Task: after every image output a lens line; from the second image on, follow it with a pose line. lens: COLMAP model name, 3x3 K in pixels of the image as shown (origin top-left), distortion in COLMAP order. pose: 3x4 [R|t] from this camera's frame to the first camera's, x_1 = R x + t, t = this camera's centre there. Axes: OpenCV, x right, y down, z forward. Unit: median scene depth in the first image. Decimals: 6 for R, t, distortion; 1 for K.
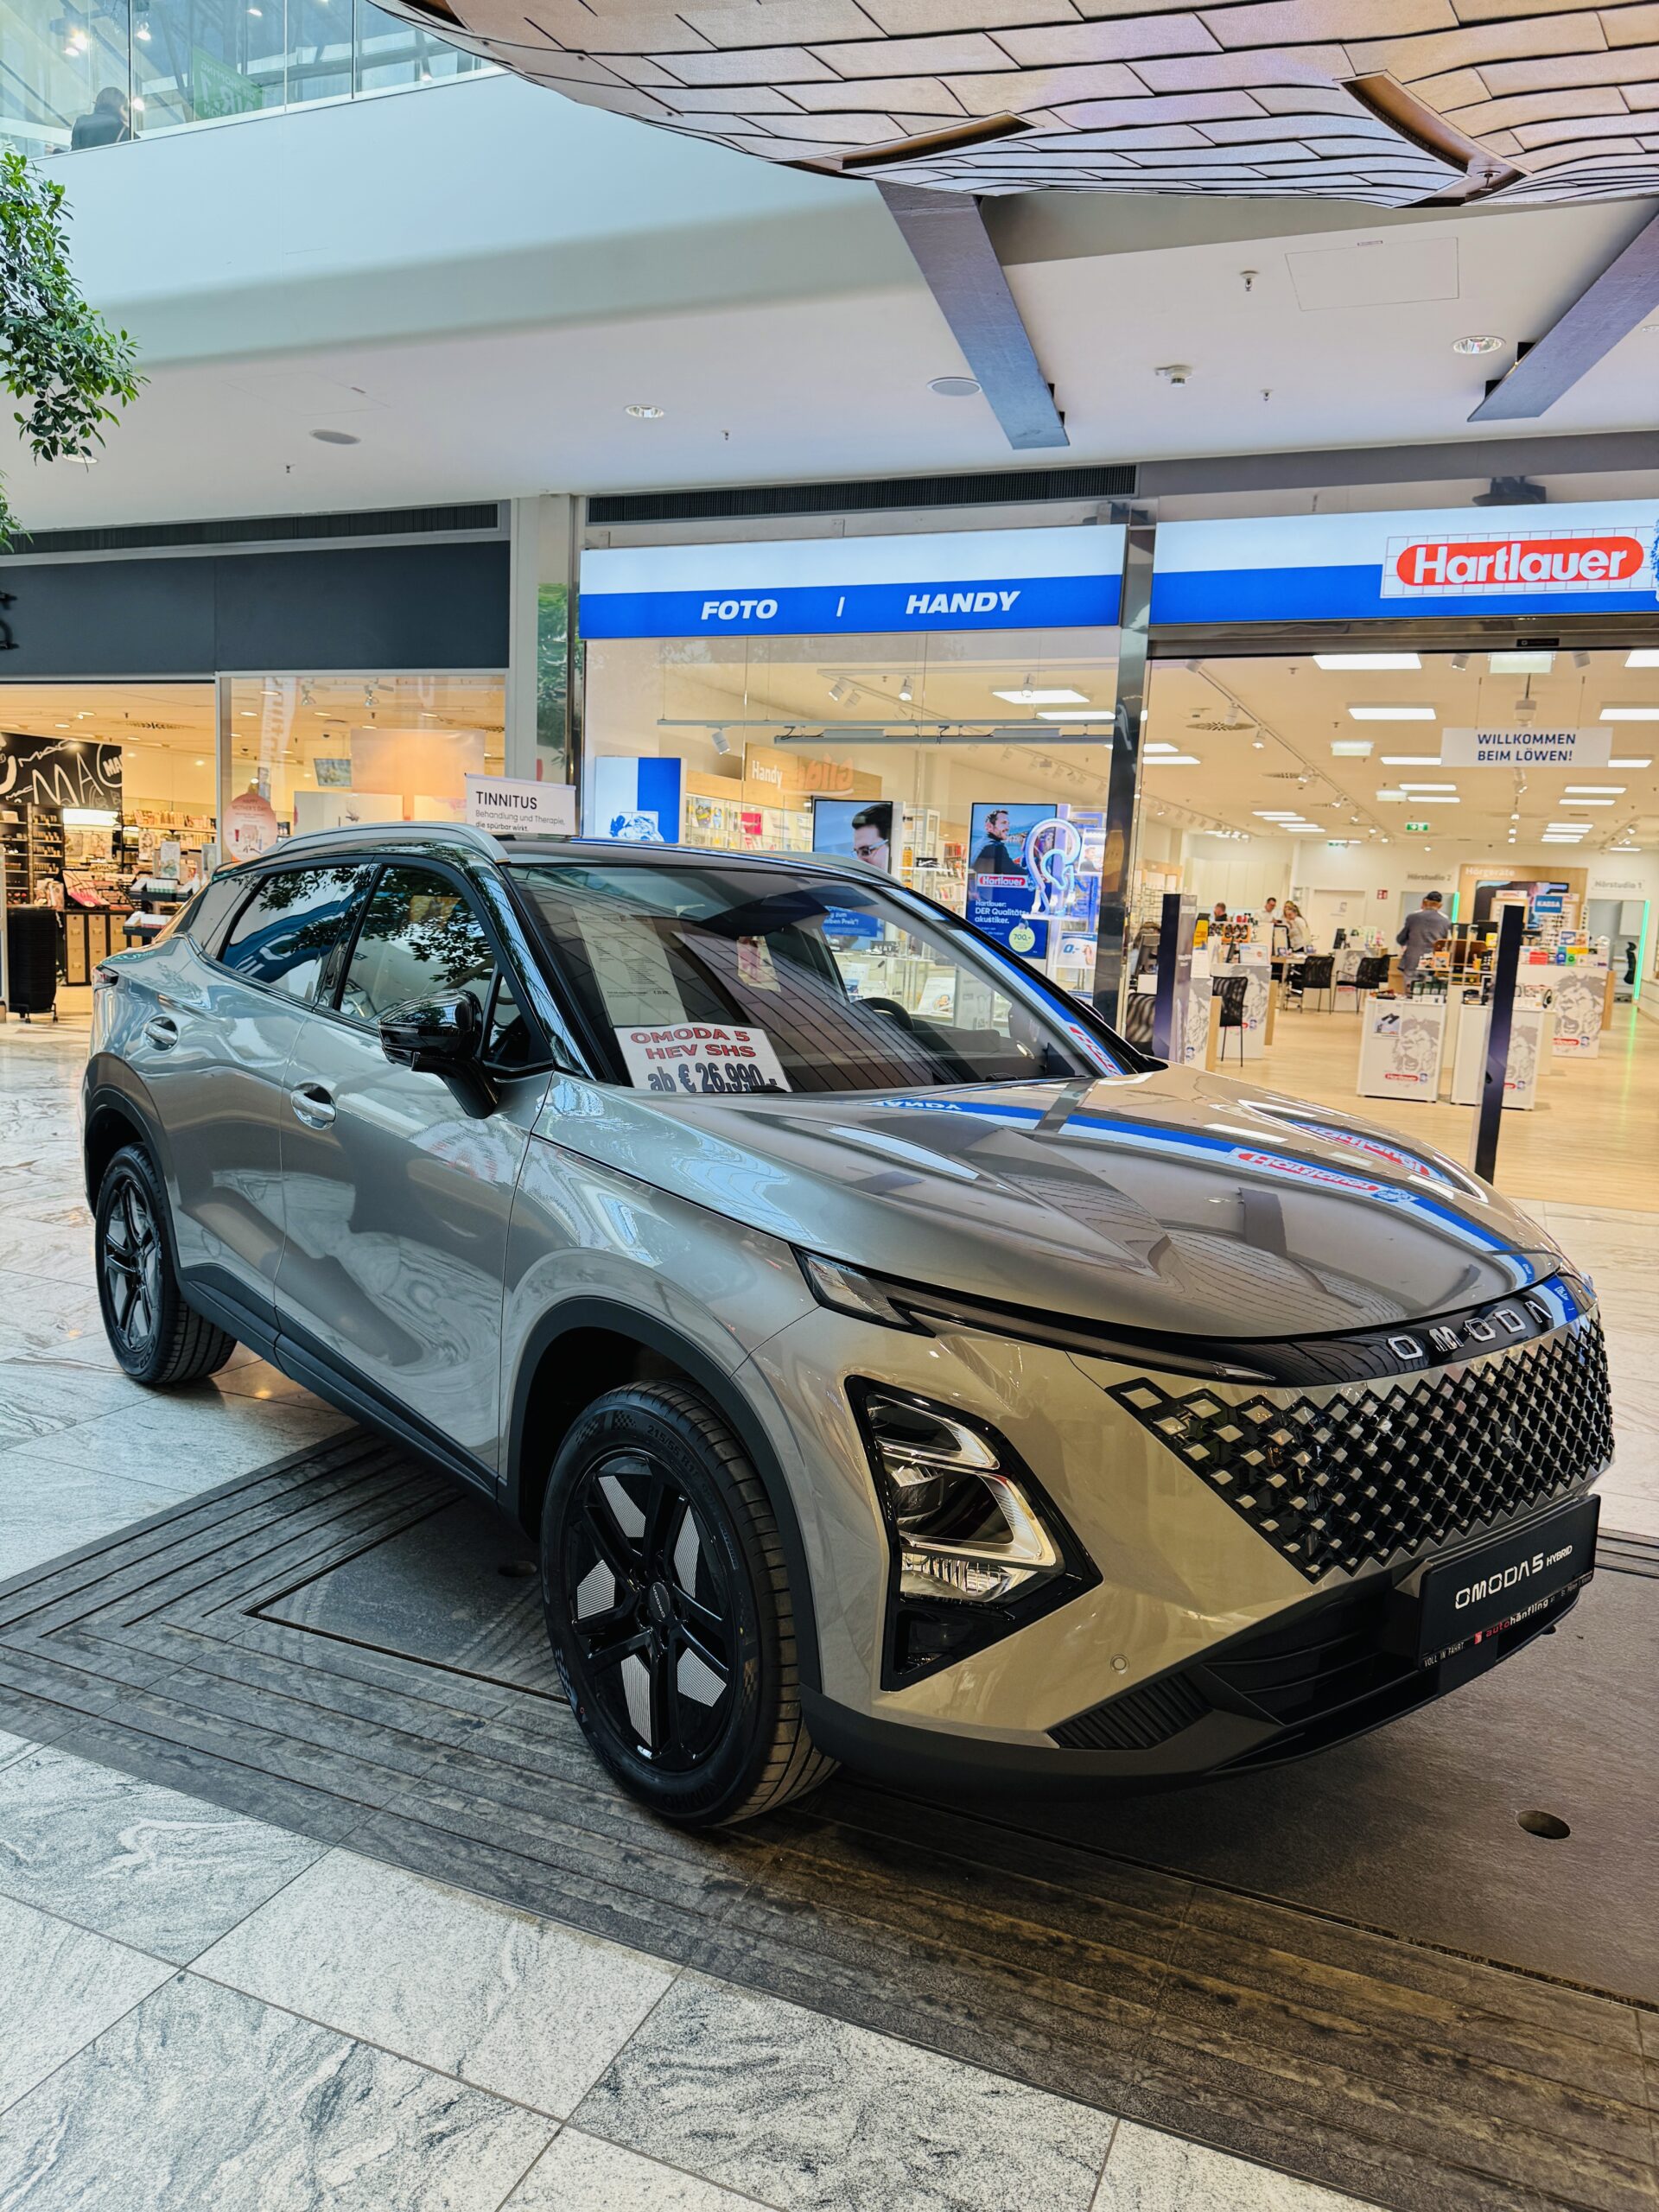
lens RADIAL K [[1573.5, 0, 790.1], [0, 1573.5, 1122.6], [0, 0, 1]] dist [0.006824, -0.005551]
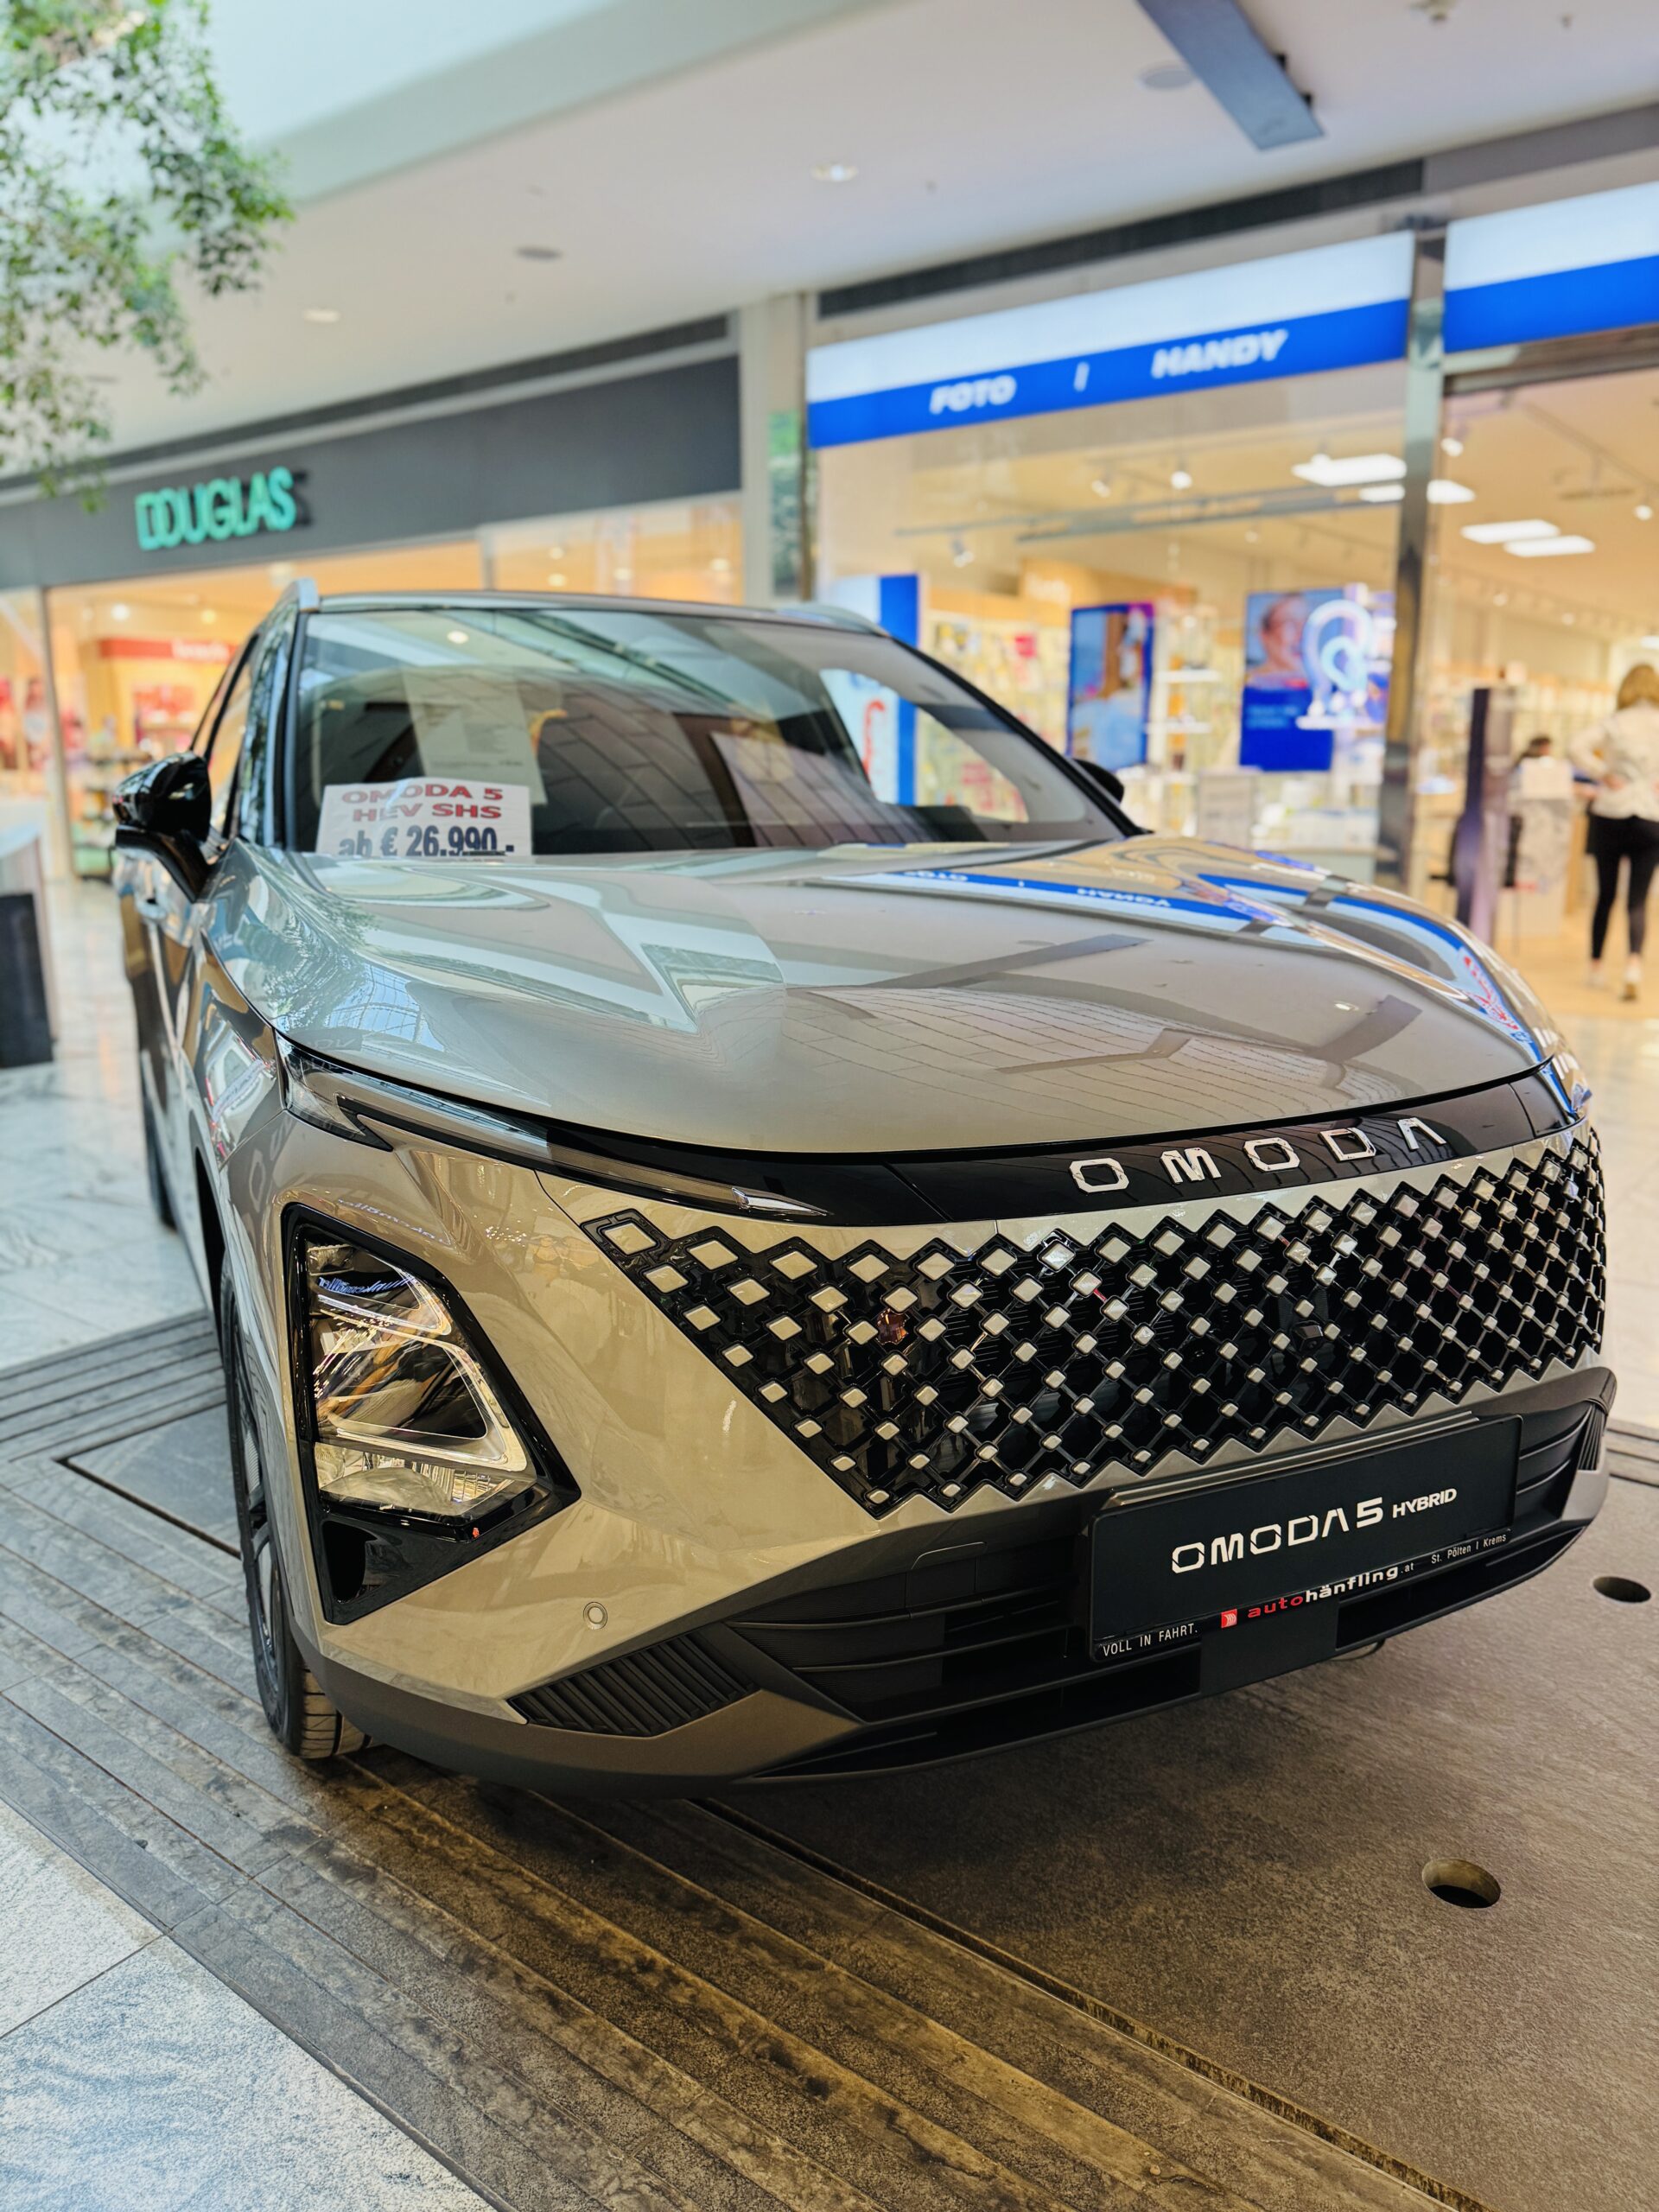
lens RADIAL K [[1565.0, 0, 829.5], [0, 1565.0, 1106.0], [0, 0, 1]] dist [0.000942, -0.002737]
pose [[0.967373, 0.006461, -0.253275, 0.371093], [0.010567, 0.997776, 0.065815, 0.058032], [0.253136, -0.066344, 0.965153, 0.287528]]
